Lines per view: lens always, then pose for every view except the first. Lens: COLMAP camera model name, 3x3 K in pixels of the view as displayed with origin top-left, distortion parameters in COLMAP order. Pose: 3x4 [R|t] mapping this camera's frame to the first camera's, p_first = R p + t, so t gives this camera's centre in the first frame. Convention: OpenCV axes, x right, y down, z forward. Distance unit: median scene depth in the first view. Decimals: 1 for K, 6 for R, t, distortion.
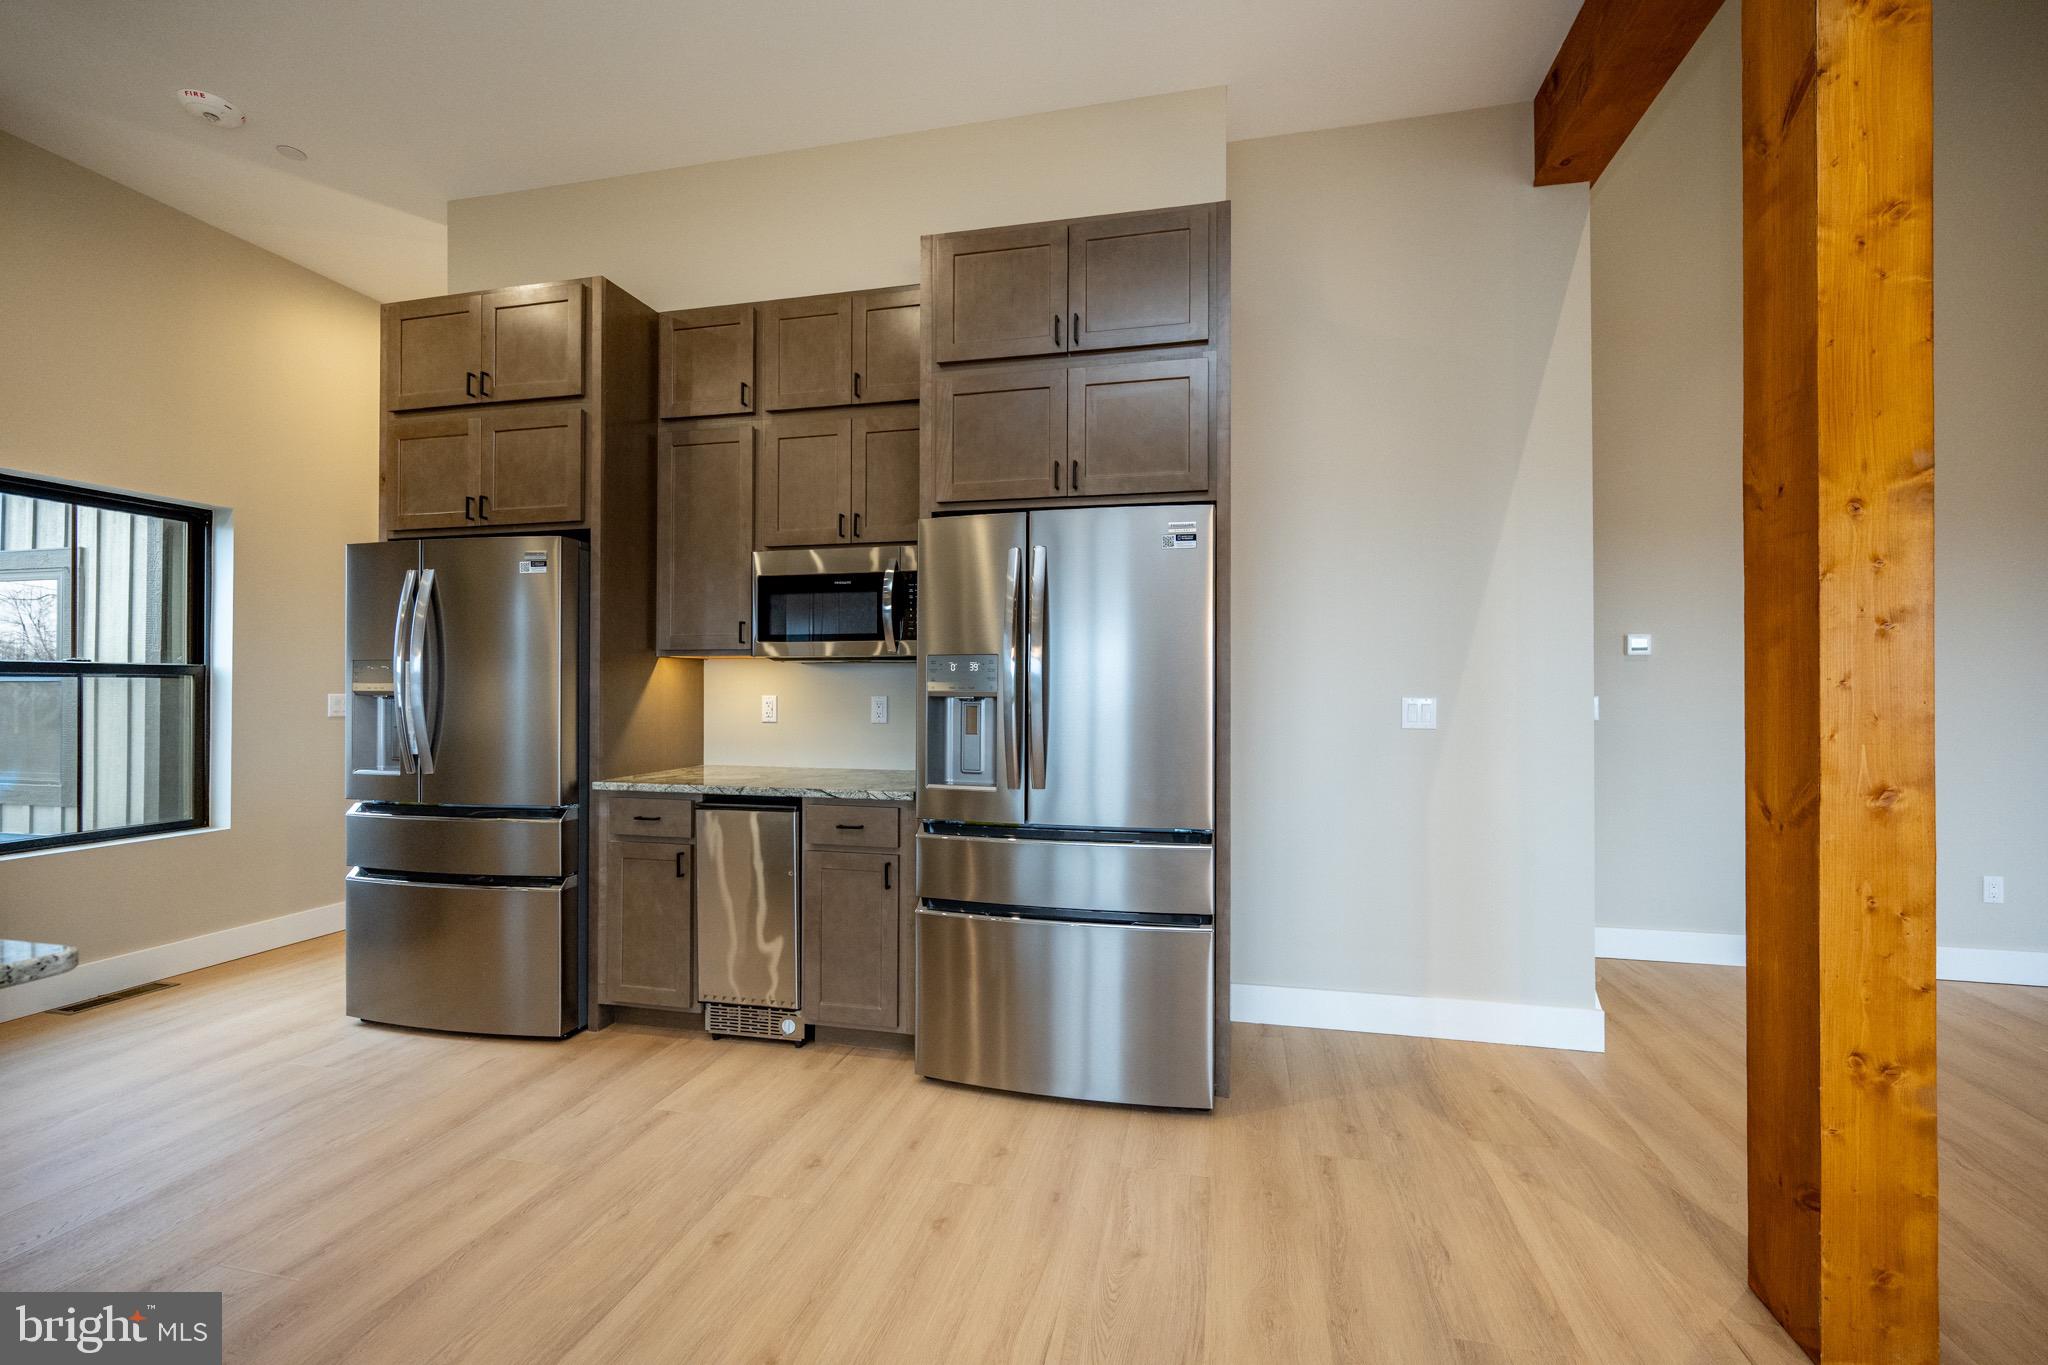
lens RADIAL K [[828.5, 0, 1025.1], [0, 828.5, 684.4], [0, 0, 1]] dist [-0.001388, 0.000042]
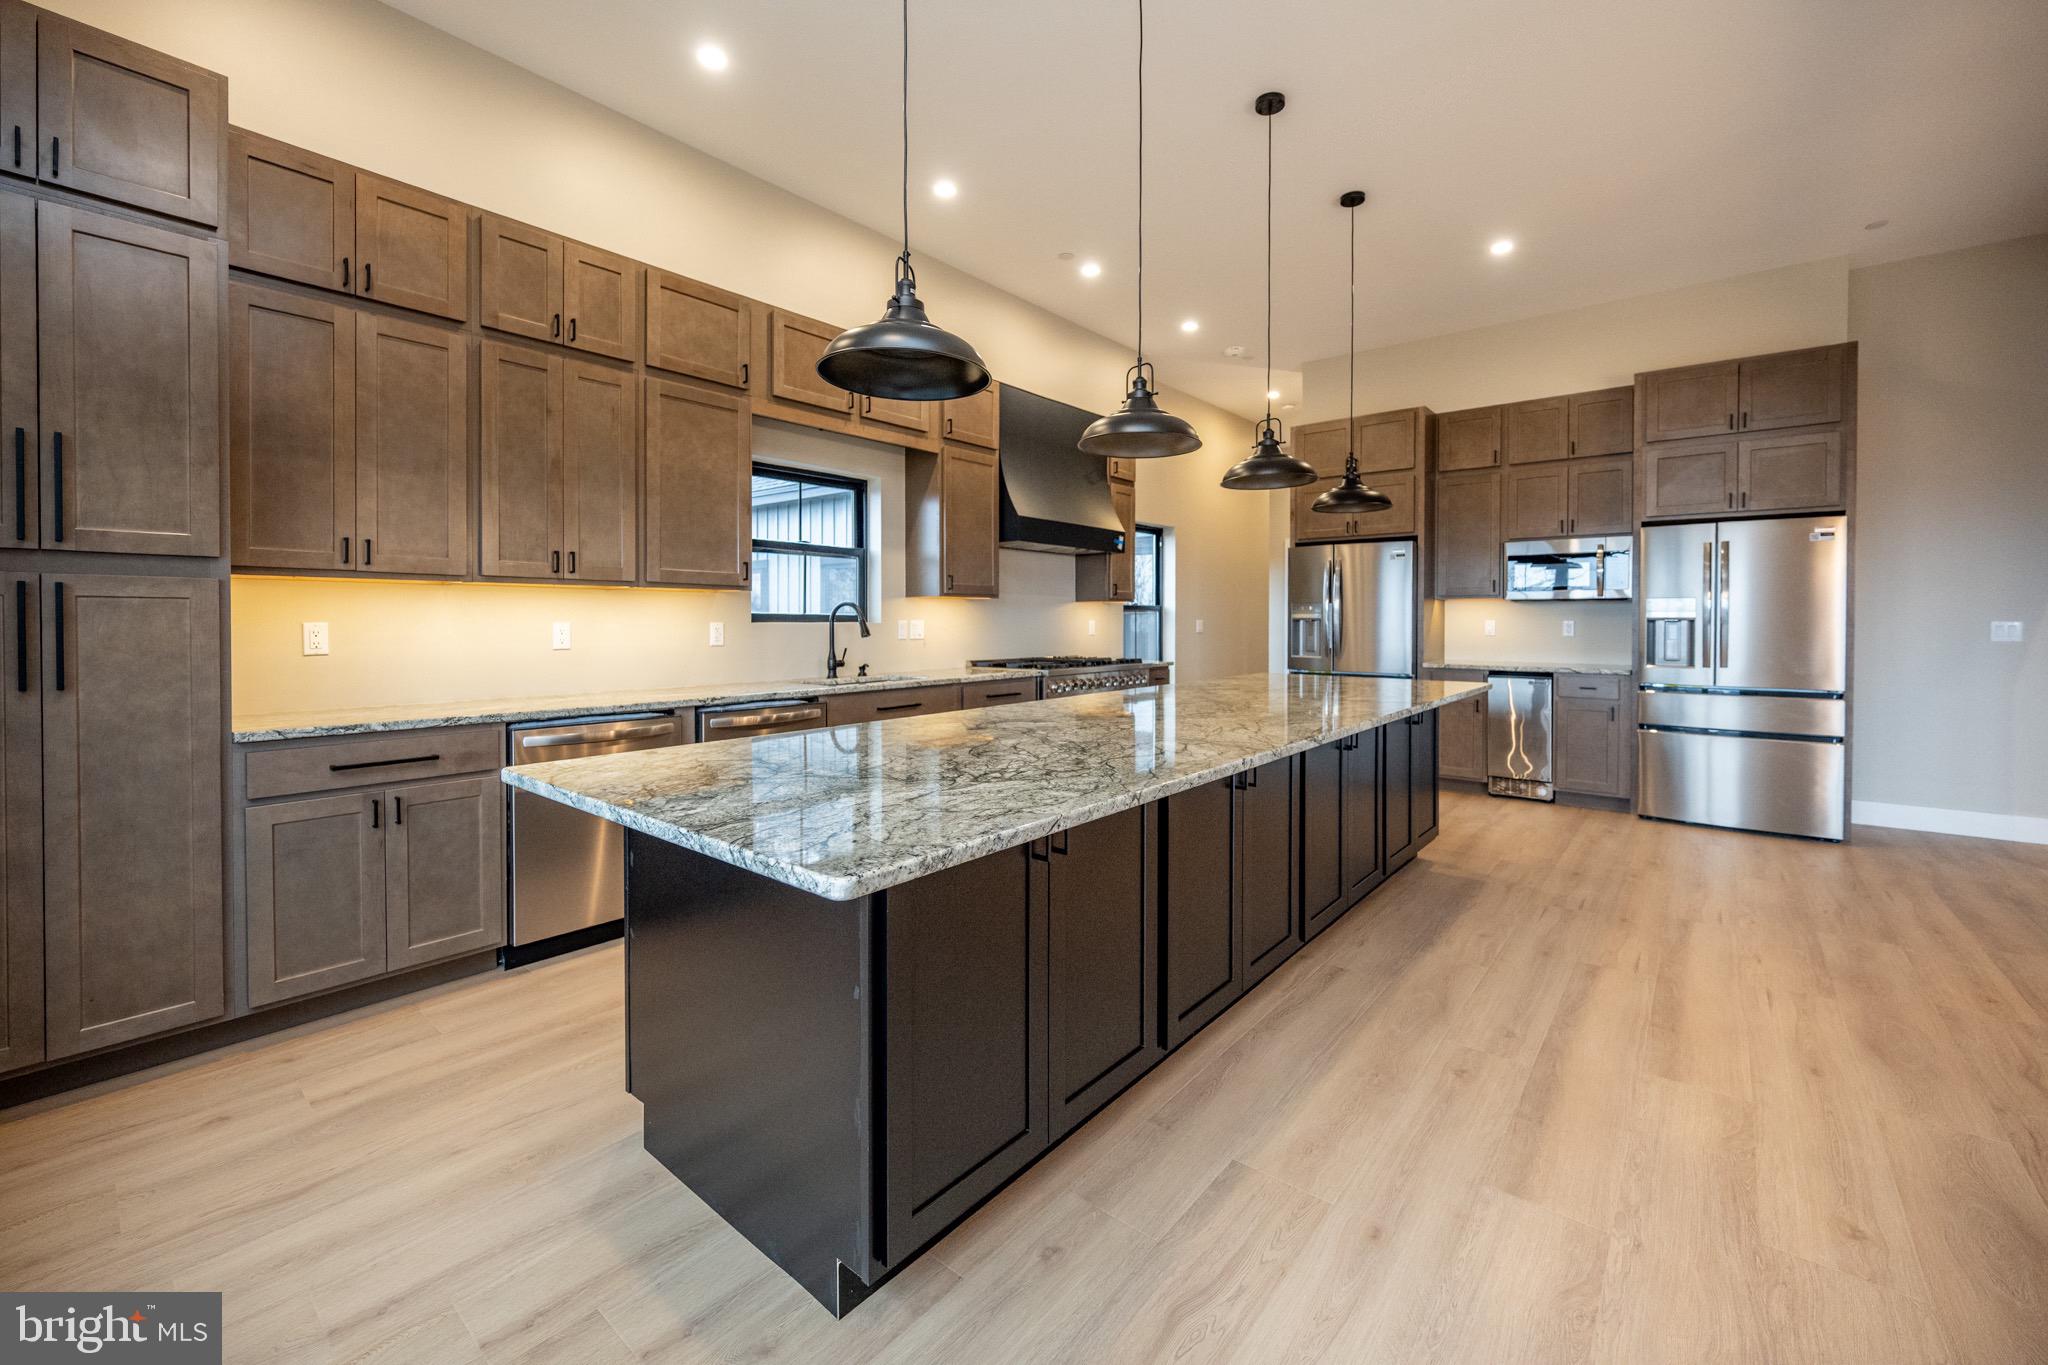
lens RADIAL K [[828.5, 0, 1021.7], [0, 828.5, 621.2], [0, 0, 1]] dist [-0.001388, 0.000042]
pose [[0.887009, 0.001625, -0.461750, -0.466478], [0.005186, 0.999896, 0.013482, -0.015899], [0.461723, -0.014353, 0.886908, -1.248564]]
